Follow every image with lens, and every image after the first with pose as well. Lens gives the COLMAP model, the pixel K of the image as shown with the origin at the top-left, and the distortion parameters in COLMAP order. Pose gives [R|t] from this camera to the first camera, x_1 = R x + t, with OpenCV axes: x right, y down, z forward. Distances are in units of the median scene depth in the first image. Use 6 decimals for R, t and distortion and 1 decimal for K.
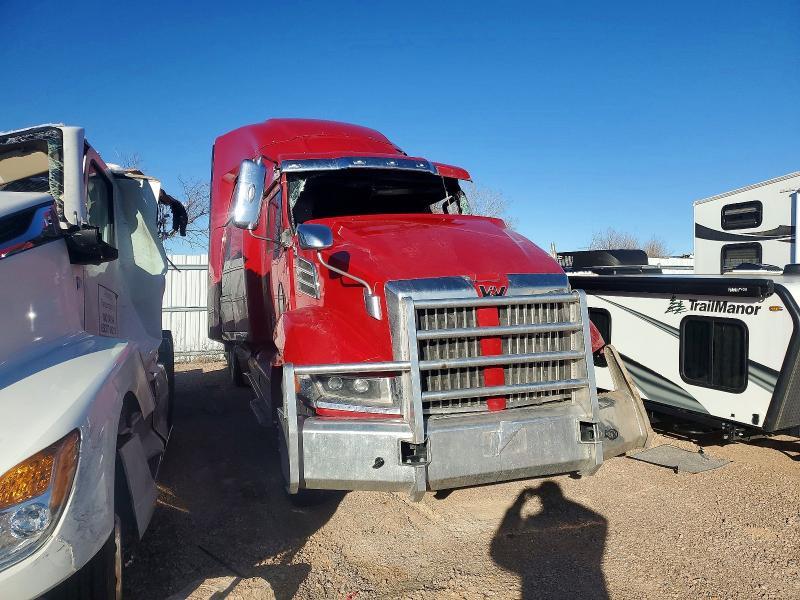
lens RADIAL K [[606.5, 0, 400.5], [0, 606.5, 300.7], [0, 0, 1]] dist [-0.004916, 0.008396]
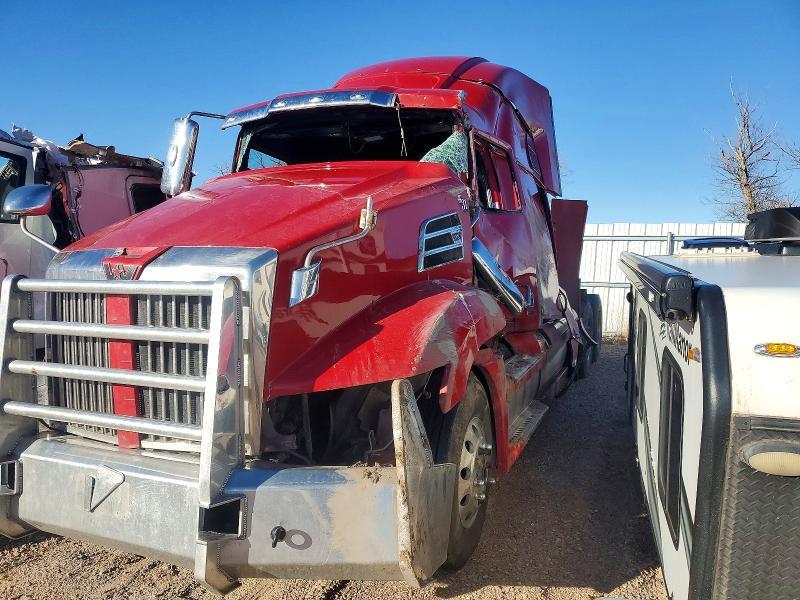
lens RADIAL K [[606.5, 0, 396.6], [0, 606.5, 299.1], [0, 0, 1]] dist [-0.004916, 0.008396]
pose [[0.739307, 0.070232, -0.669696, 0.784601], [-0.043188, 0.997444, 0.056926, -0.035220], [0.671982, -0.013163, 0.740451, 0.682678]]
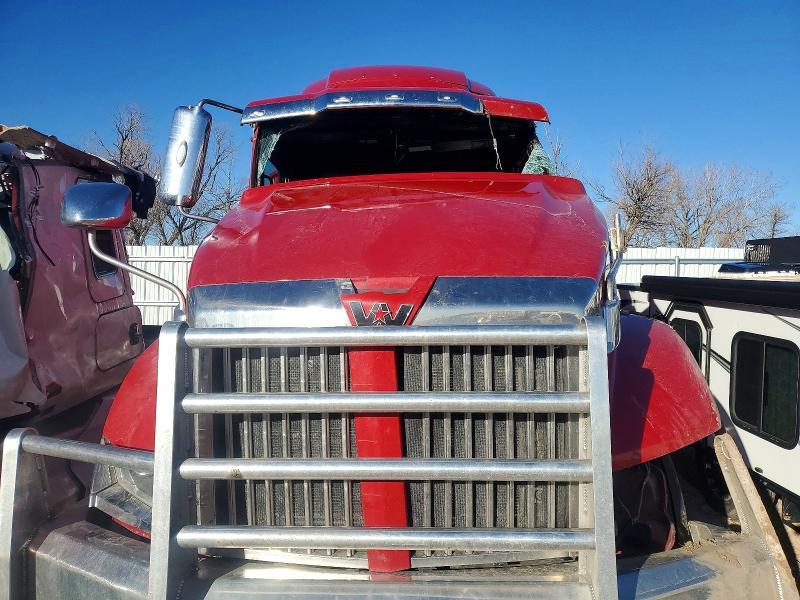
lens RADIAL K [[606.5, 0, 405.7], [0, 606.5, 298.6], [0, 0, 1]] dist [-0.004916, 0.008396]
pose [[0.927334, 0.027022, -0.373257, 0.321727], [-0.025907, 0.999632, 0.008004, -0.029785], [0.373336, 0.002247, 0.927693, 0.564277]]
